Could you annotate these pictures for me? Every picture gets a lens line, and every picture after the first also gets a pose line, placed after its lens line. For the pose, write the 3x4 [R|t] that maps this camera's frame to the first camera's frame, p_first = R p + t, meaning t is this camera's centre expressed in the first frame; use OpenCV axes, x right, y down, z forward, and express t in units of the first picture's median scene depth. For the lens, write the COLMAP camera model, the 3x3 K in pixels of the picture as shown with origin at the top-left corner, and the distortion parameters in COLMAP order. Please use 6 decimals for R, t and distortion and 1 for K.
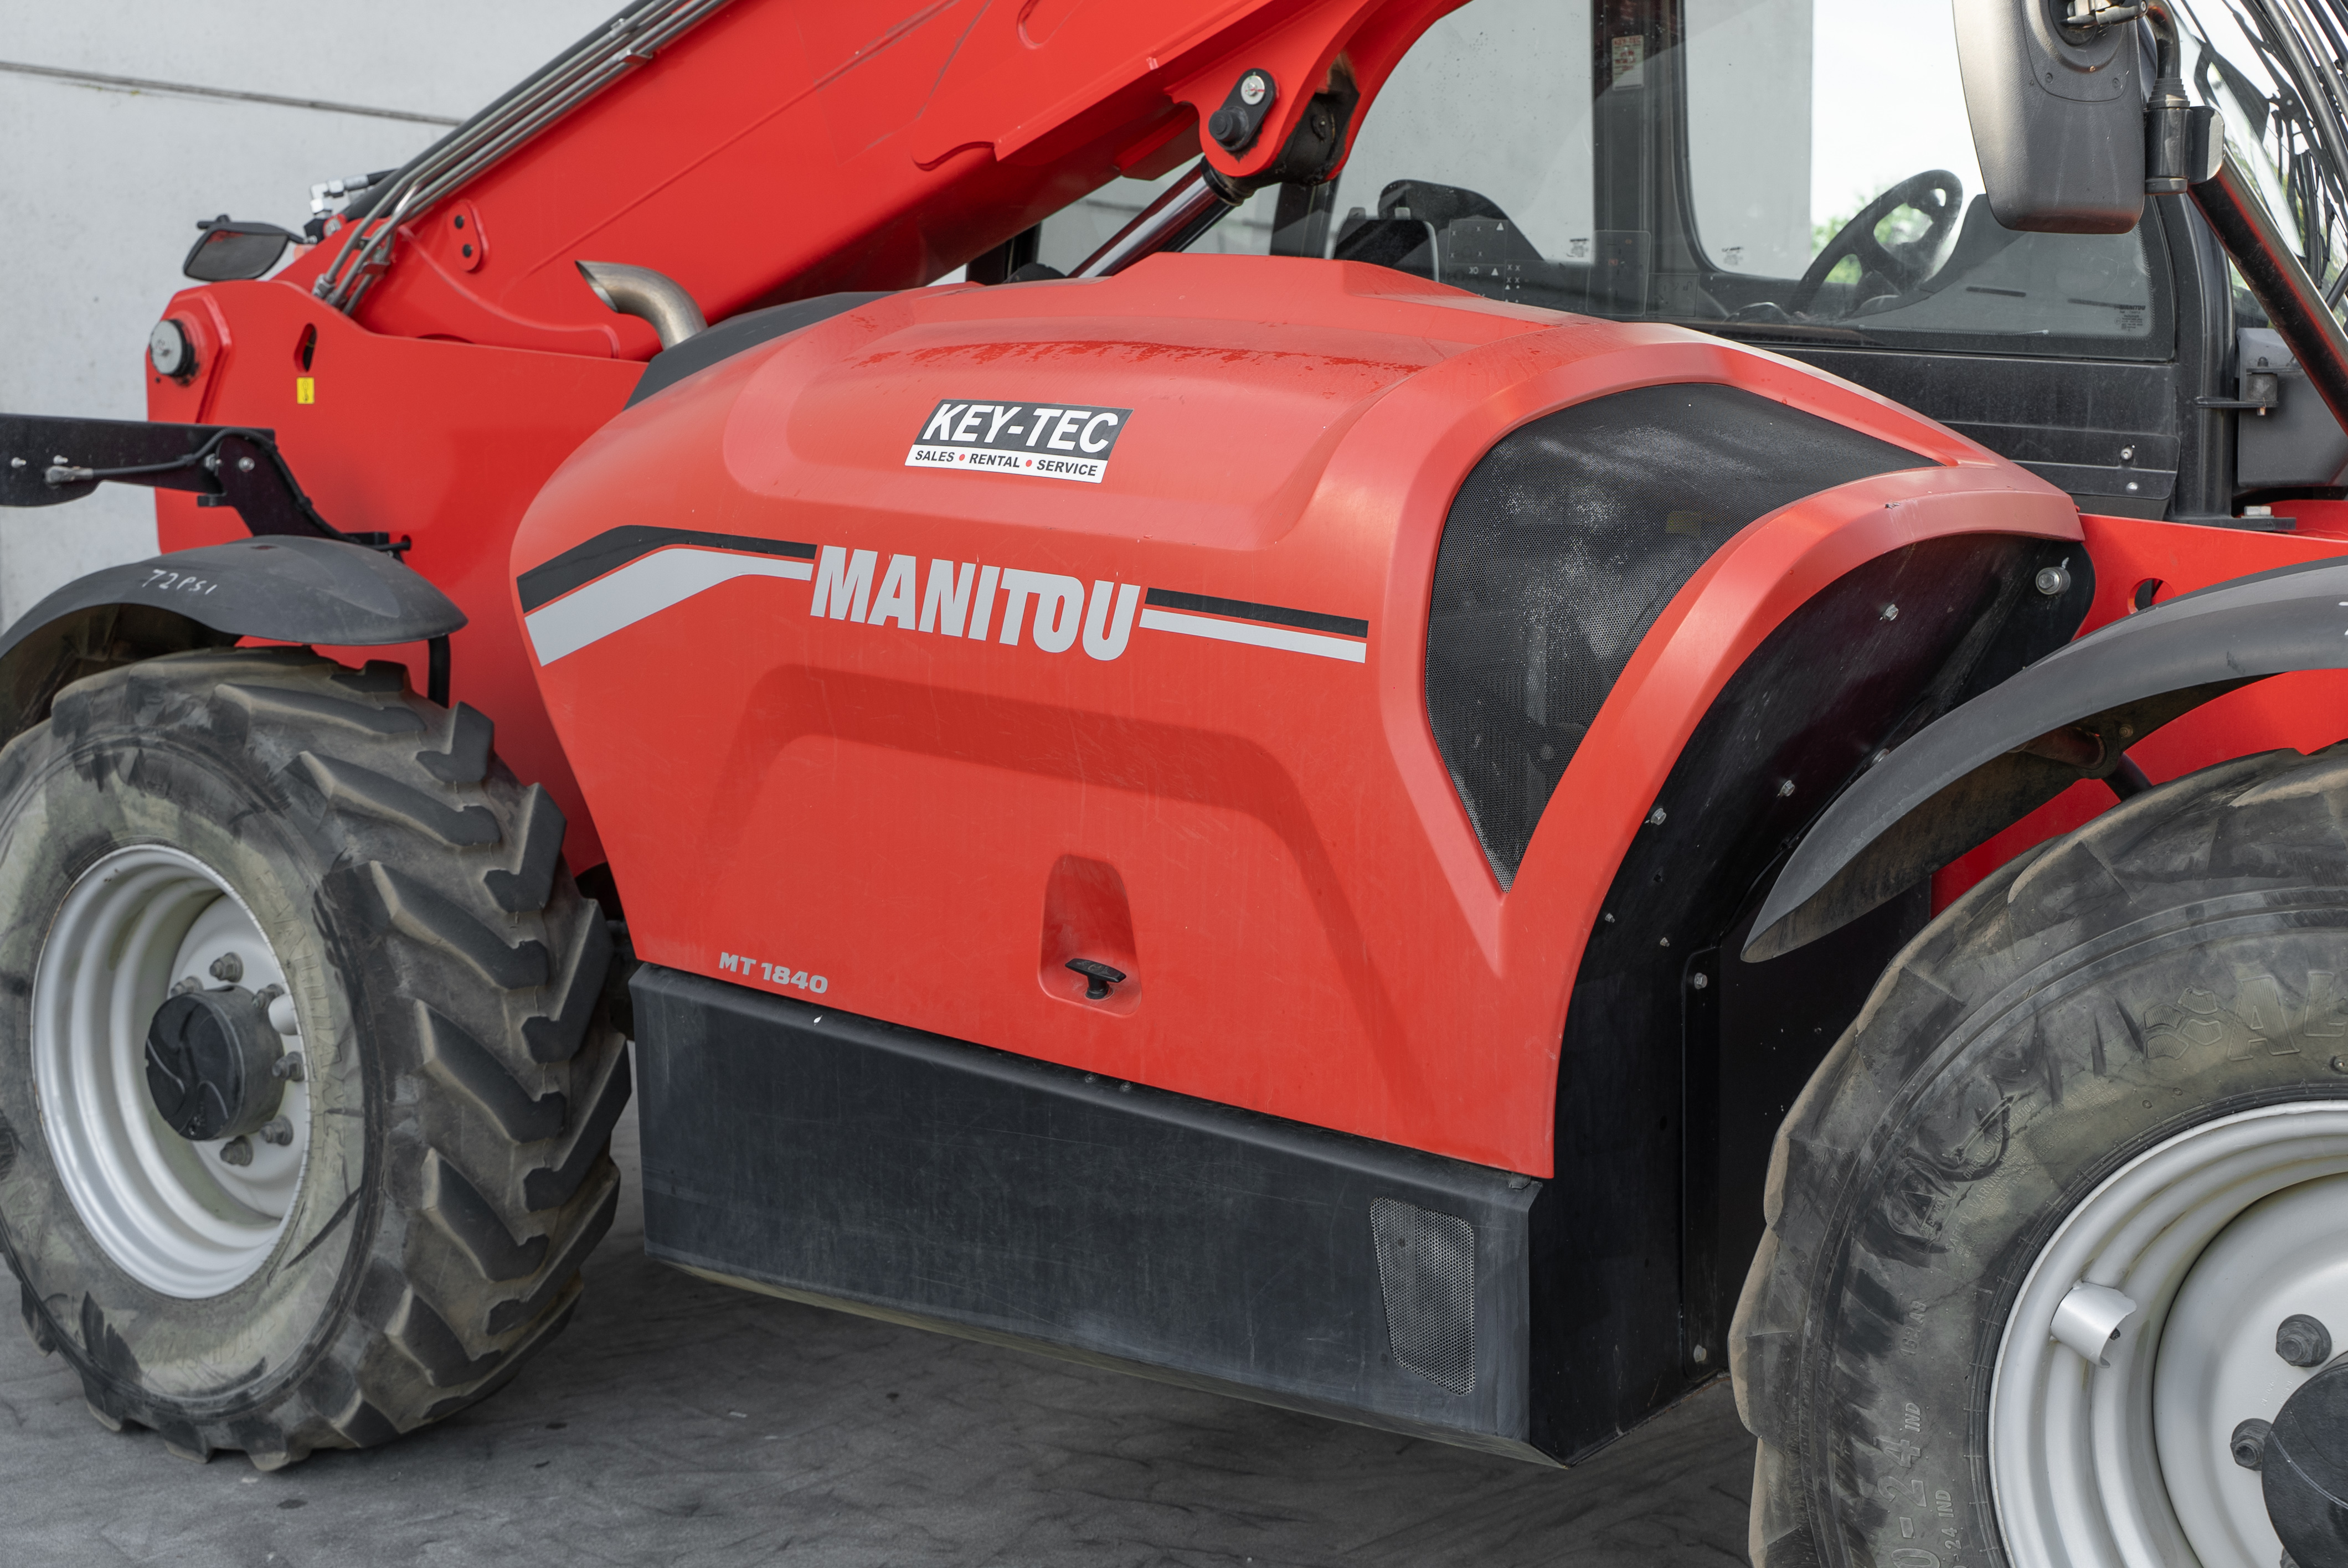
lens RADIAL K [[2927.7, 0, 1173.8], [0, 2927.7, 793.4], [0, 0, 1]] dist [0.010807, 0.000000]
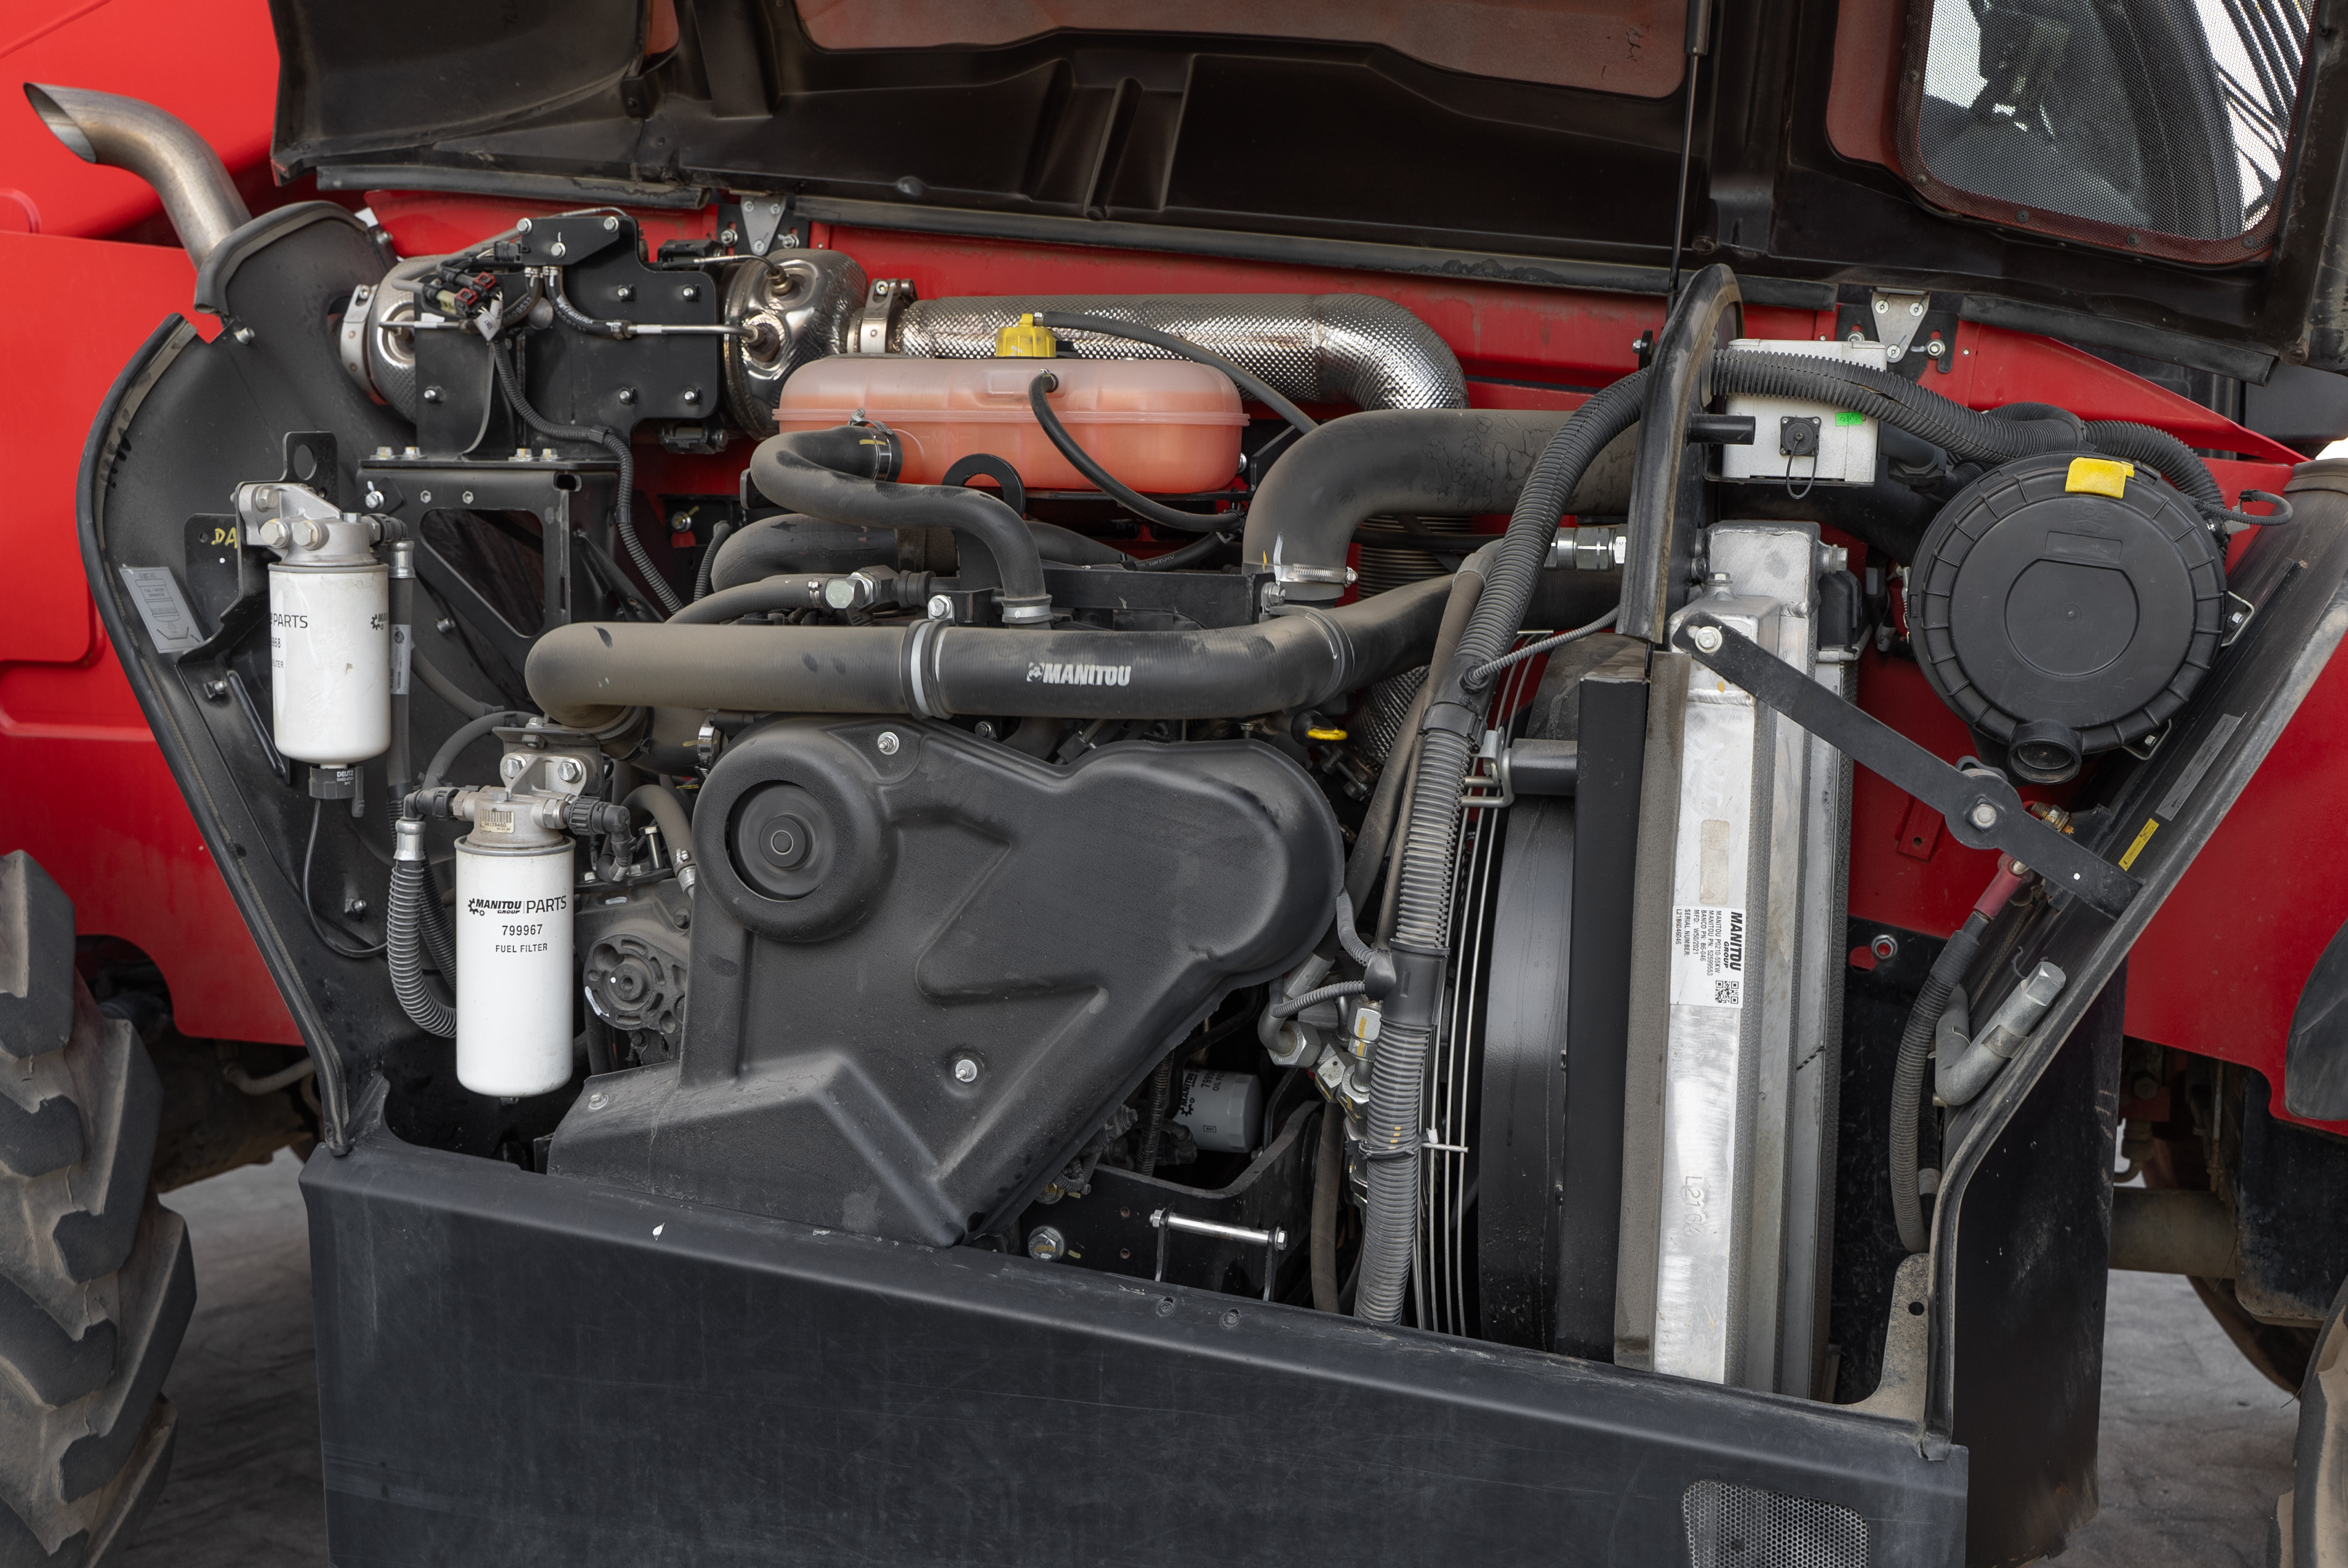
lens RADIAL K [[2650.7, 0, 1174.5], [0, 2650.7, 766.1], [0, 0, 1]] dist [-0.002491, 0.000000]
pose [[0.940532, -0.031791, 0.338213, -0.207086], [0.025530, 0.999411, 0.022946, -0.036333], [-0.338744, -0.012947, 0.940790, 0.401175]]
